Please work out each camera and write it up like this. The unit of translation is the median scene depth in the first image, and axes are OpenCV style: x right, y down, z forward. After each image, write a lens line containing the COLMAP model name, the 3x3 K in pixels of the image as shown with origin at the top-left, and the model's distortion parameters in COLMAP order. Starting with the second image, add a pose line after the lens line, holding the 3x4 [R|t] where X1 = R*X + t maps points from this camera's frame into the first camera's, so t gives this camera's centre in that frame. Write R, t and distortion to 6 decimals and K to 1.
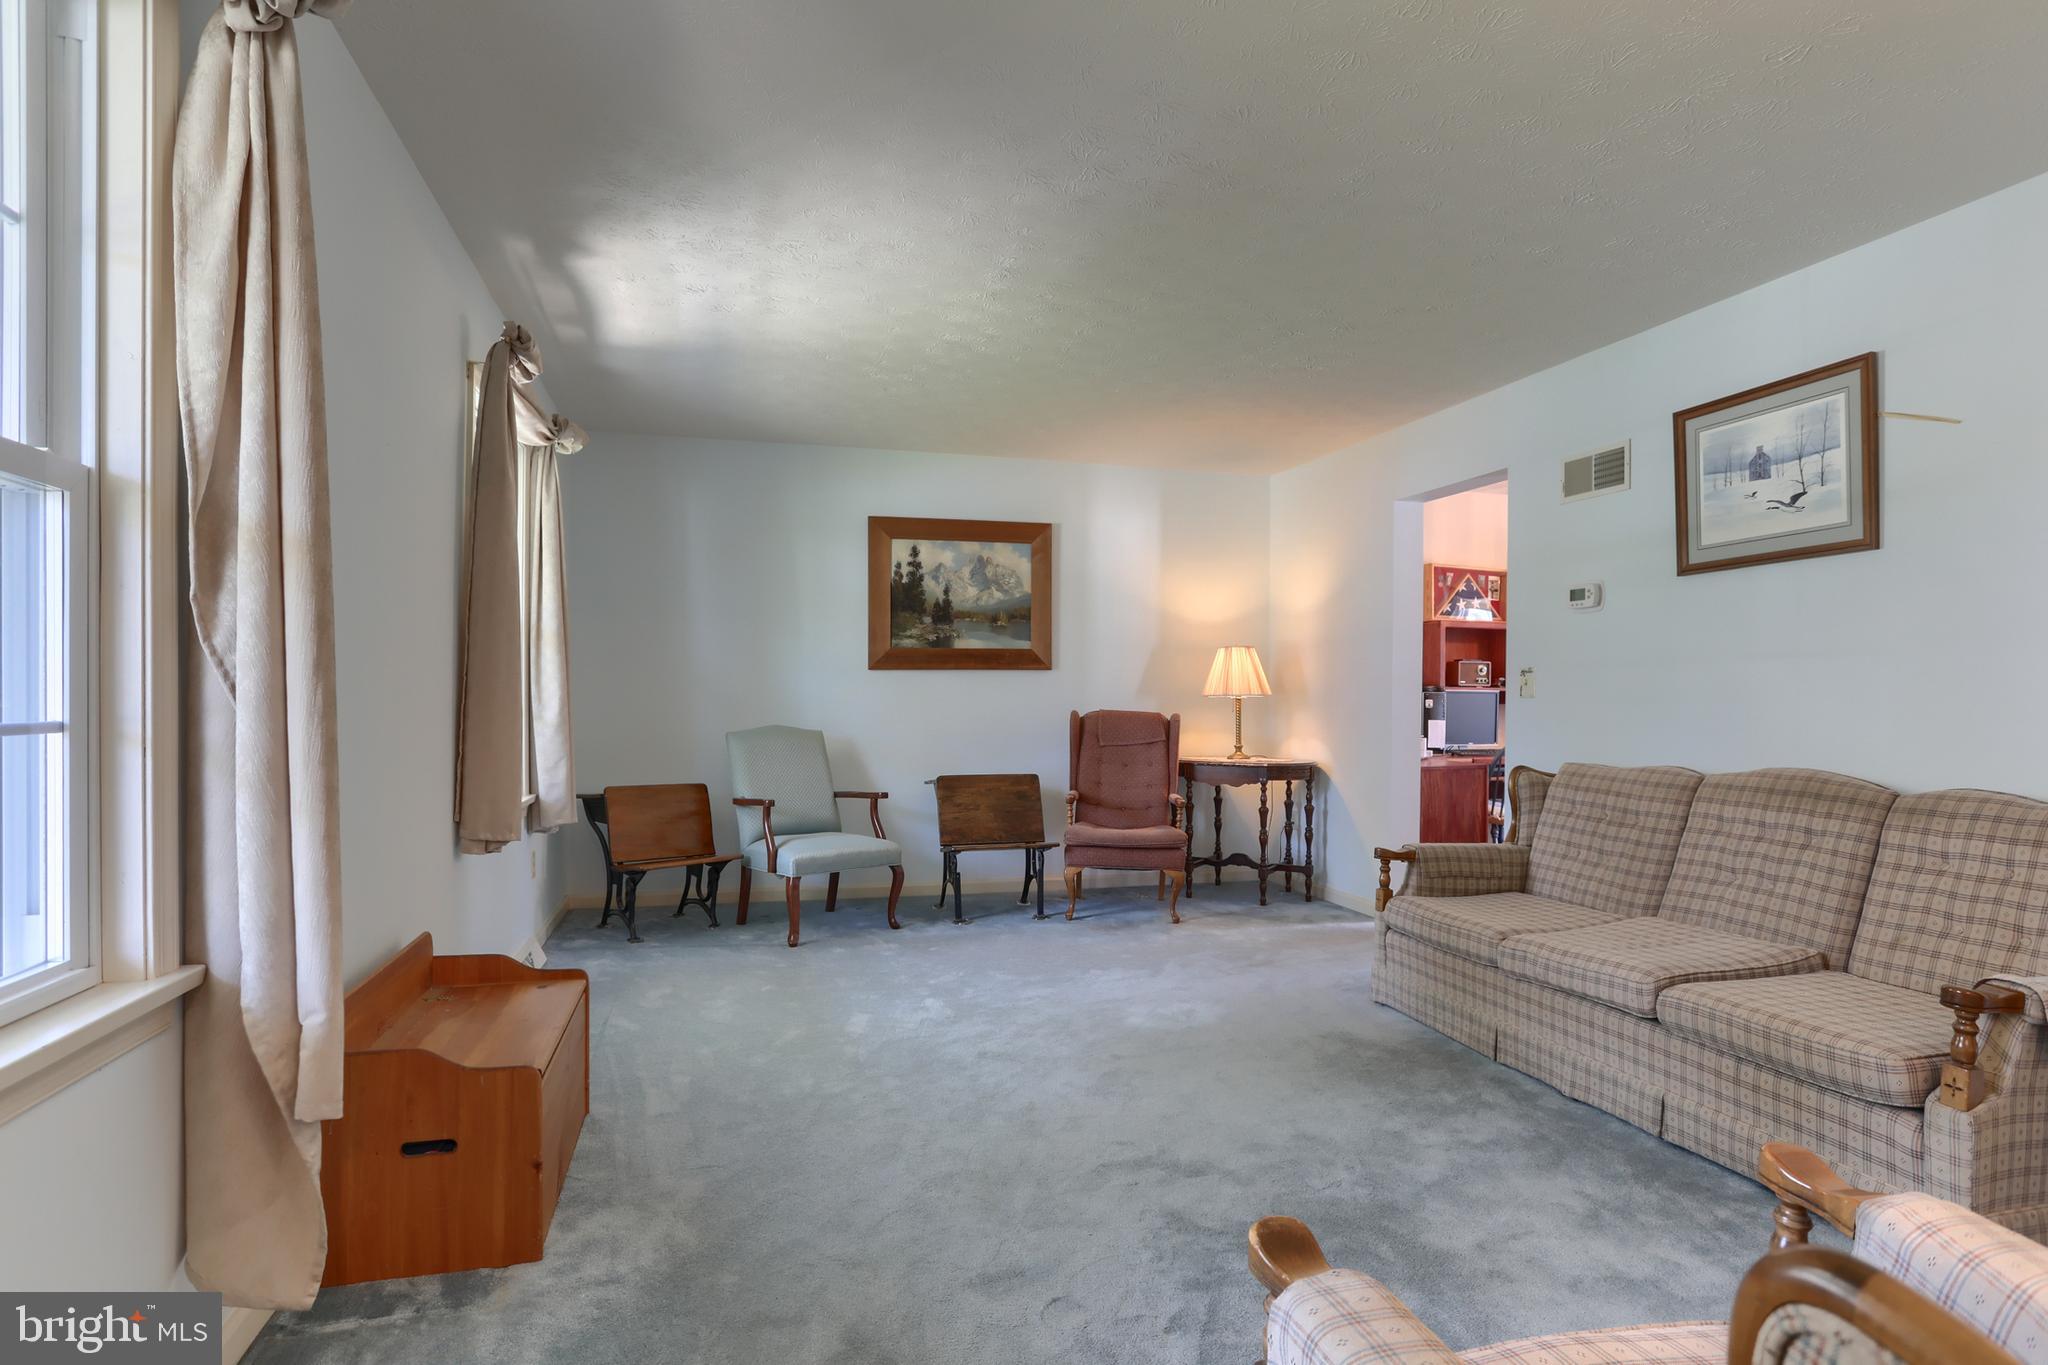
lens RADIAL K [[1099.0, 0, 1023.1], [0, 1099.0, 702.0], [0, 0, 1]] dist [-0.029824, 0.000371]
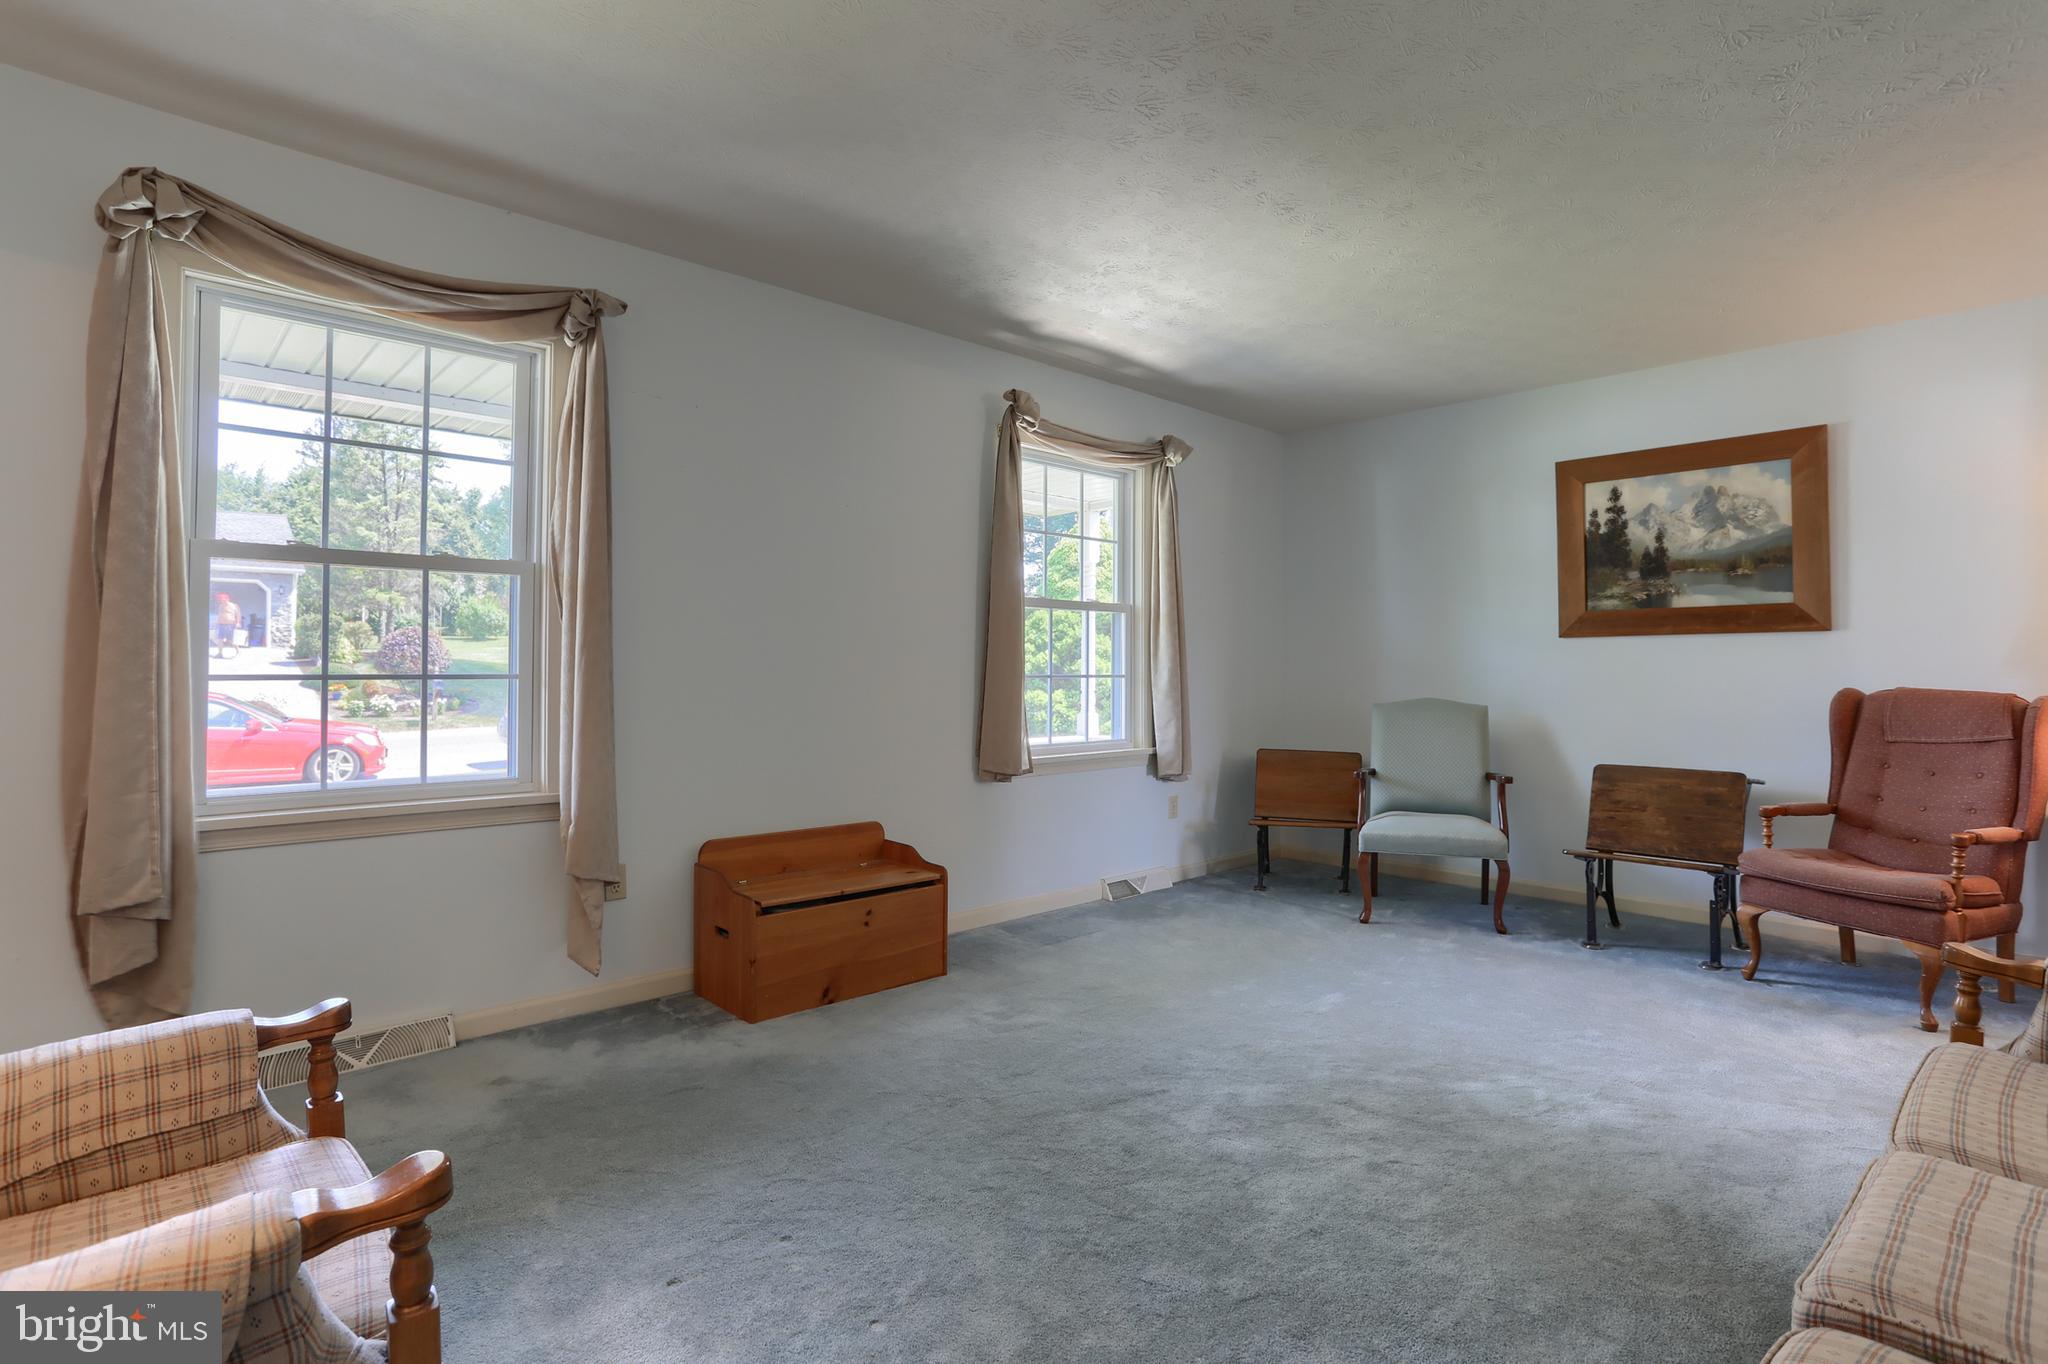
lens RADIAL K [[1043.8, 0, 1033.9], [0, 1043.8, 640.6], [0, 0, 1]] dist [-0.000028, 0.000092]
pose [[0.472445, -0.026026, -0.880976, 0.388815], [-0.008783, 0.999375, -0.034234, 0.004804], [0.881316, 0.023911, 0.471922, 0.241044]]
